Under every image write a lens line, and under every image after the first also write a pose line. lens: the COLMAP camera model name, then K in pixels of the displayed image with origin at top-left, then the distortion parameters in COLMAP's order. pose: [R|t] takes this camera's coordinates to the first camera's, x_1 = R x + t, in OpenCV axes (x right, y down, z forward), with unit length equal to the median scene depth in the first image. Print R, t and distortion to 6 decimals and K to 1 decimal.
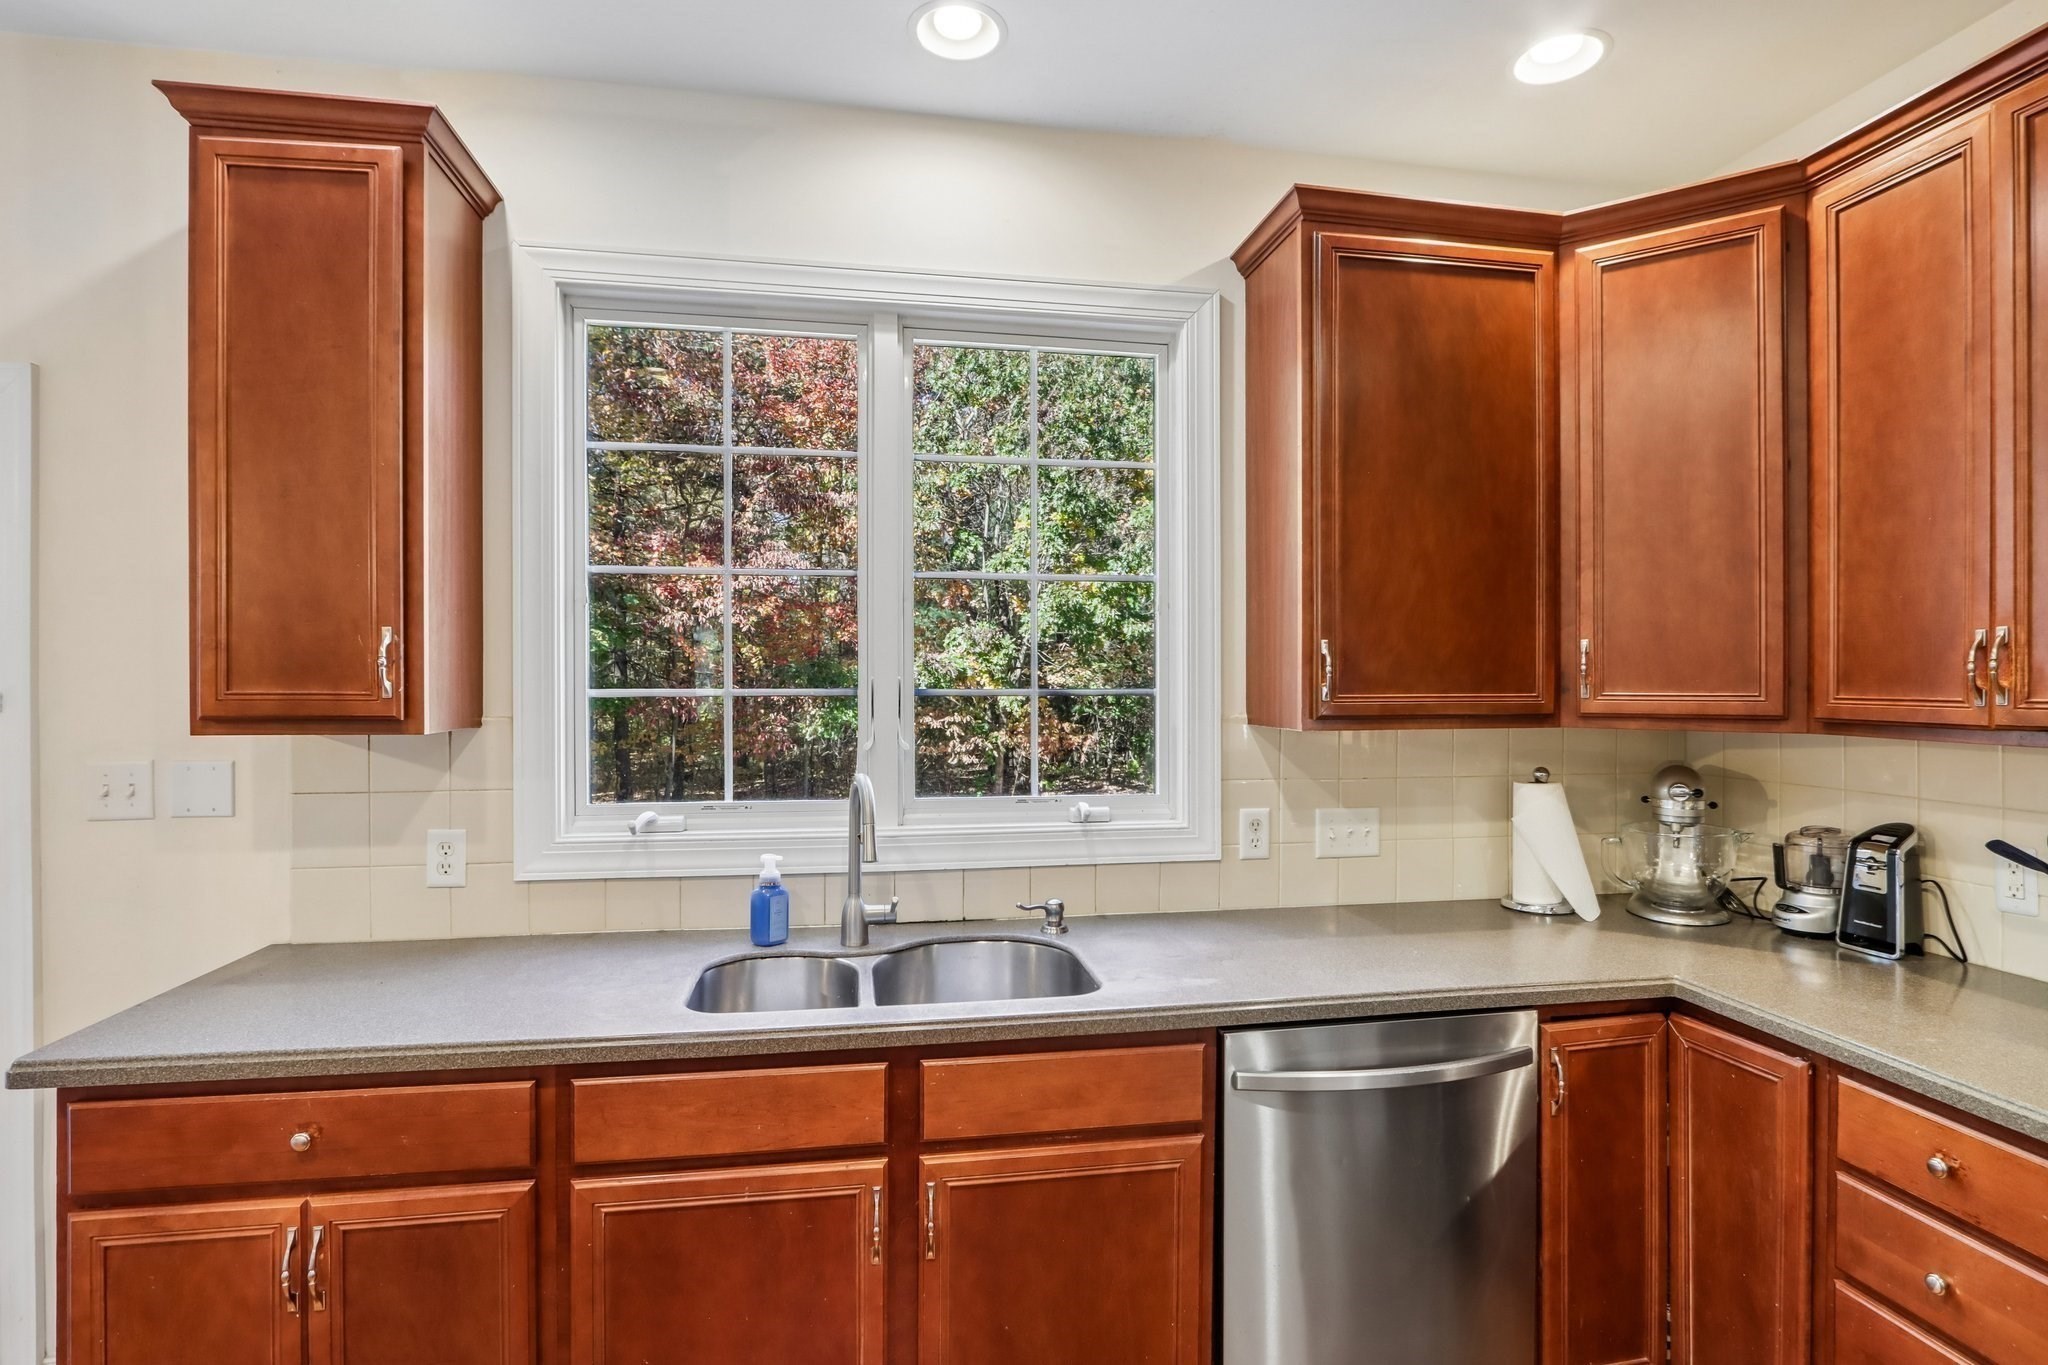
lens RADIAL K [[968.6, 0, 1027.8], [0, 968.6, 689.8], [0, 0, 1]] dist [-0.017497, 0.001964]
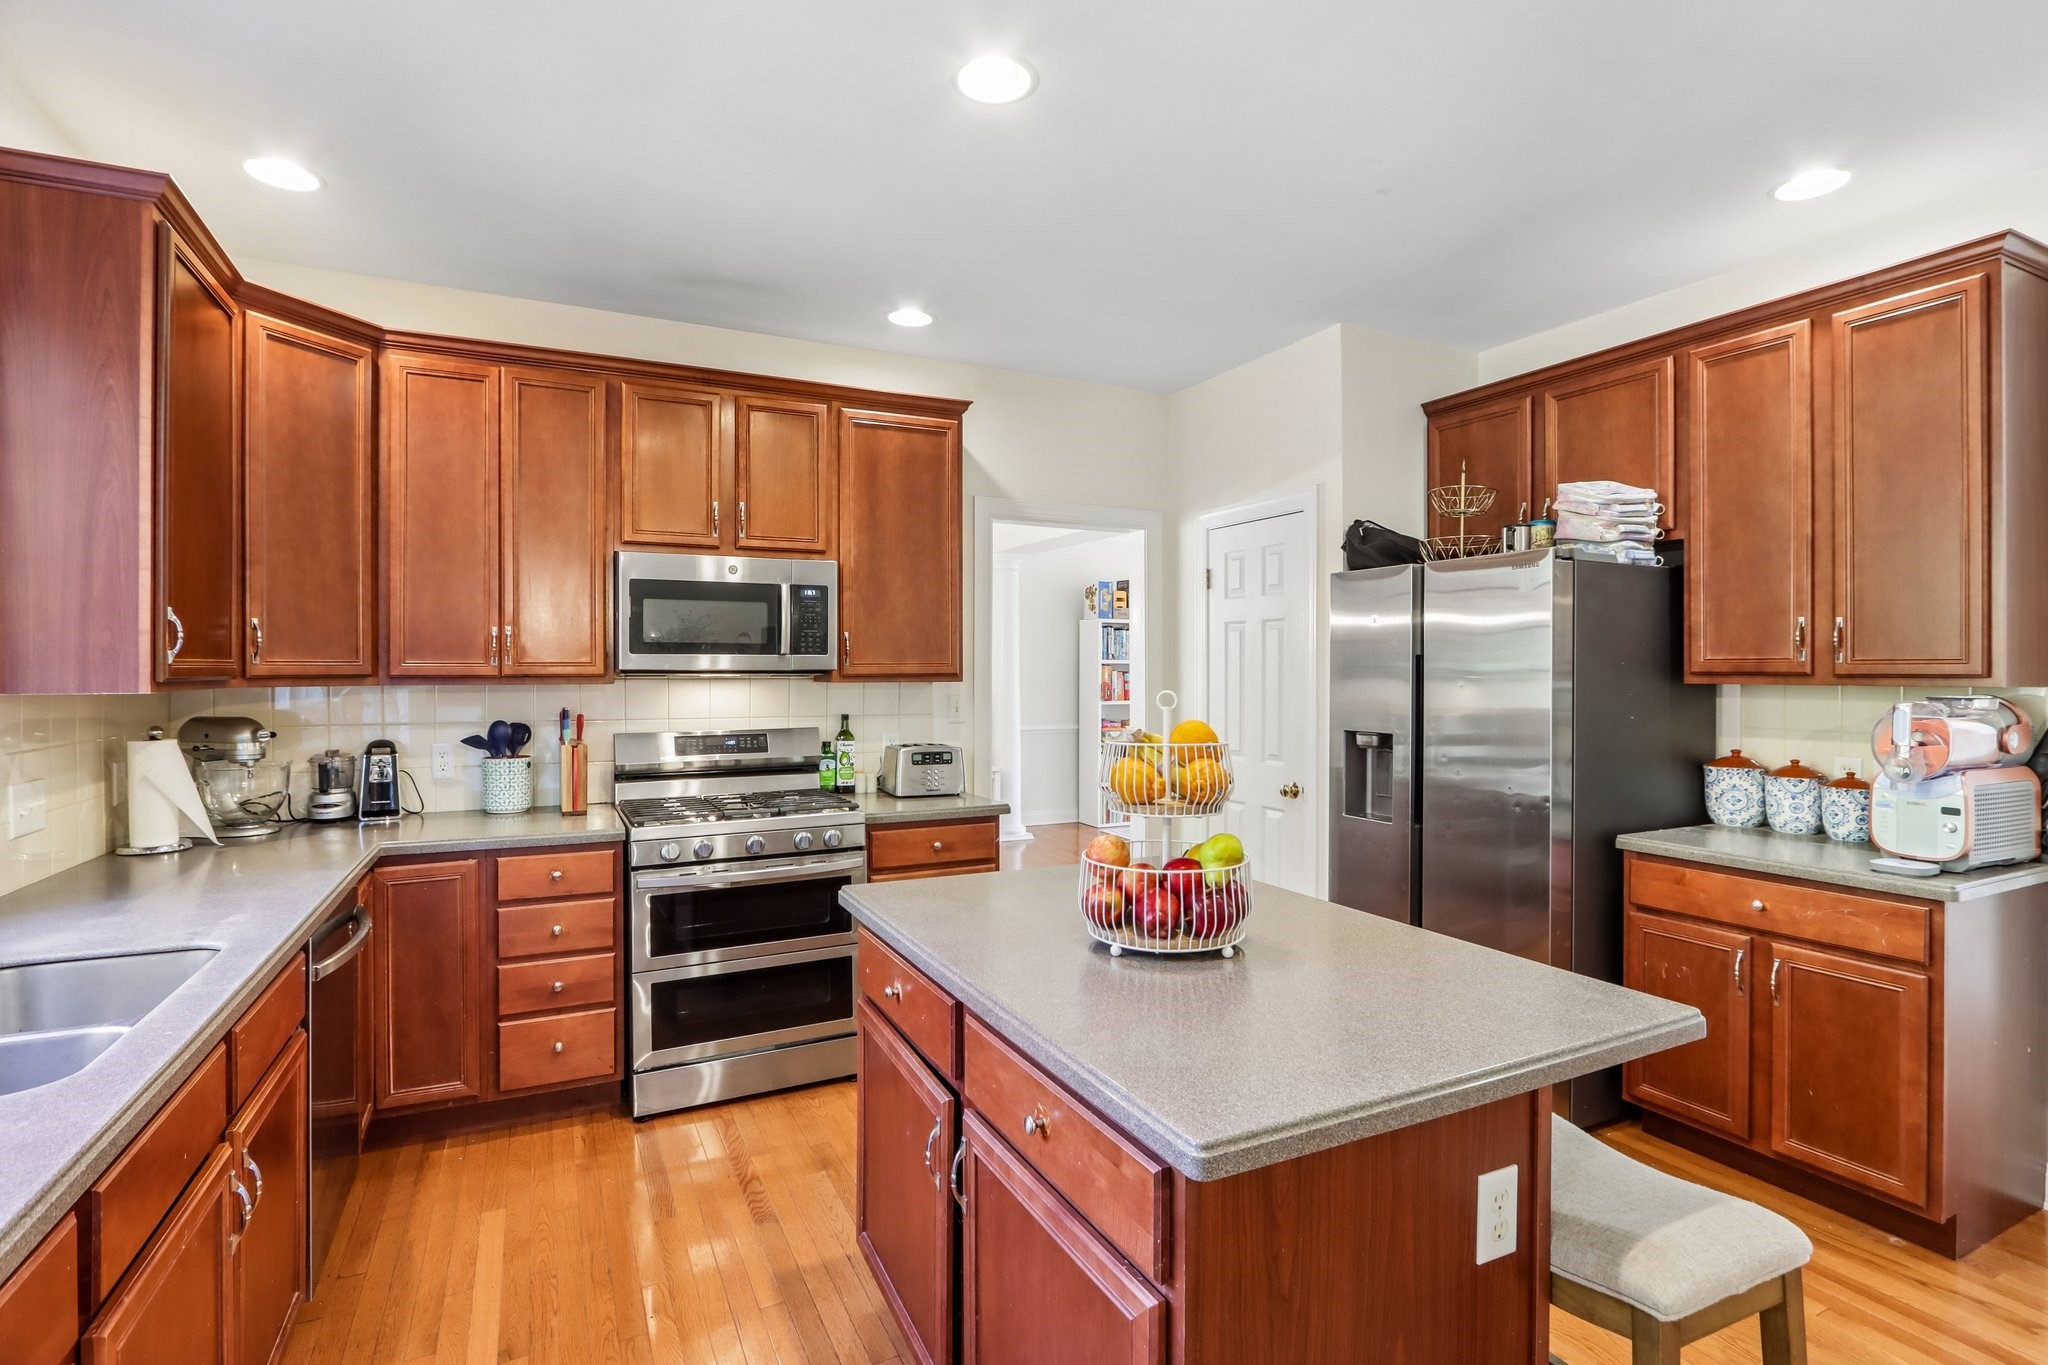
lens RADIAL K [[968.6, 0, 1004.9], [0, 968.6, 672.1], [0, 0, 1]] dist [-0.017497, 0.001964]
pose [[-0.254940, -0.002943, 0.966953, -0.948361], [0.007275, 0.999961, 0.004962, 0.022012], [-0.966930, 0.008300, -0.254908, 0.375605]]
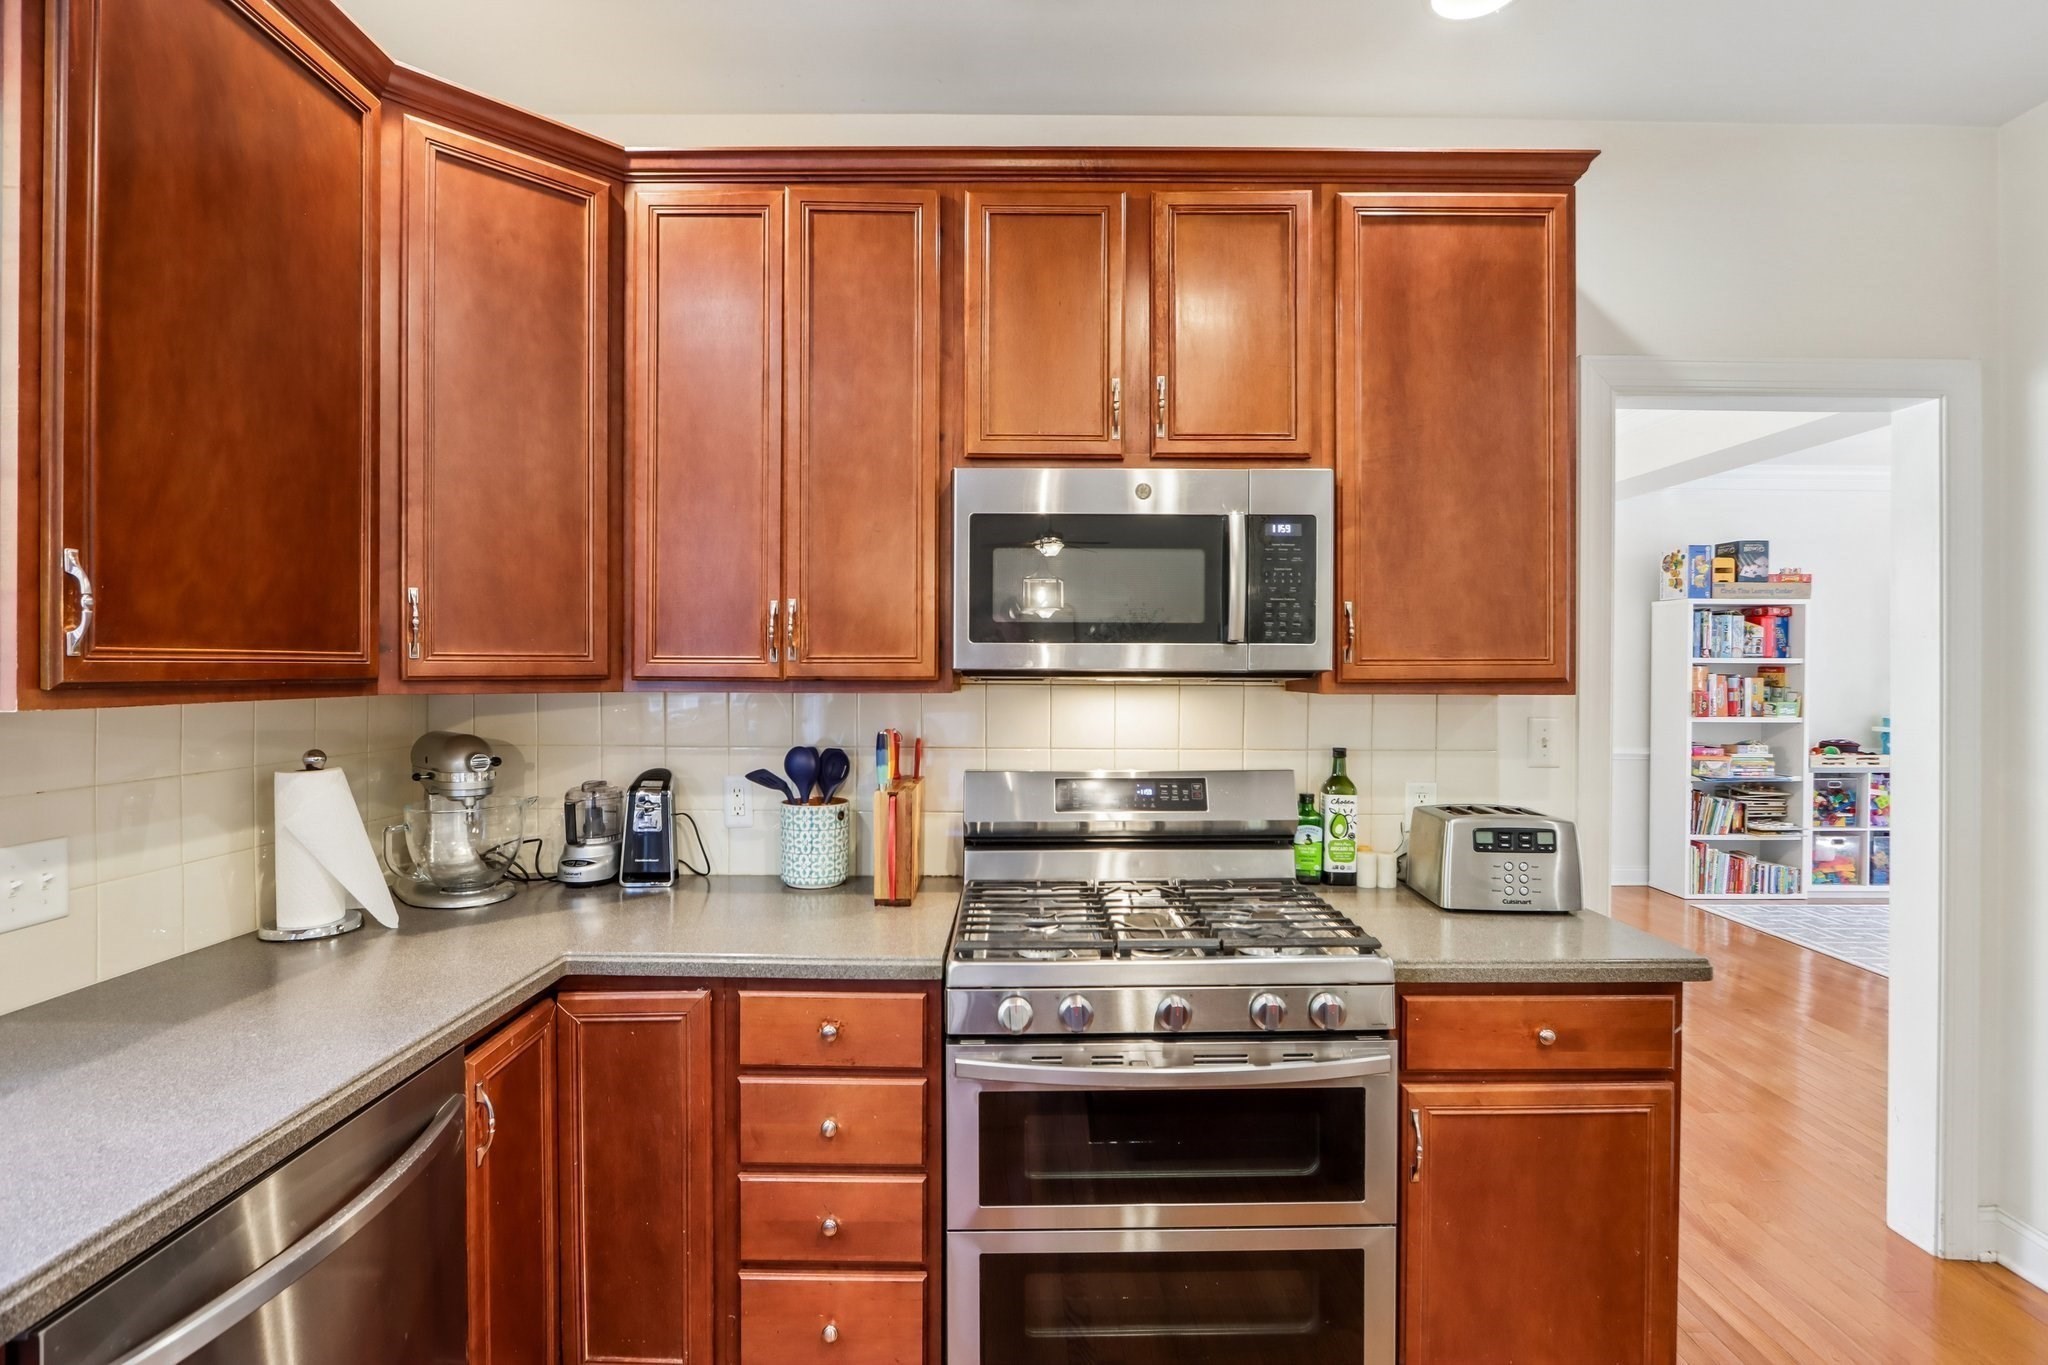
lens RADIAL K [[968.6, 0, 1035.6], [0, 968.6, 673.2], [0, 0, 1]] dist [-0.017497, 0.001964]
pose [[0.175779, -0.003748, 0.984422, -0.149480], [0.004205, 0.999986, 0.003056, 0.022309], [-0.984421, 0.003602, 0.175793, 0.340760]]
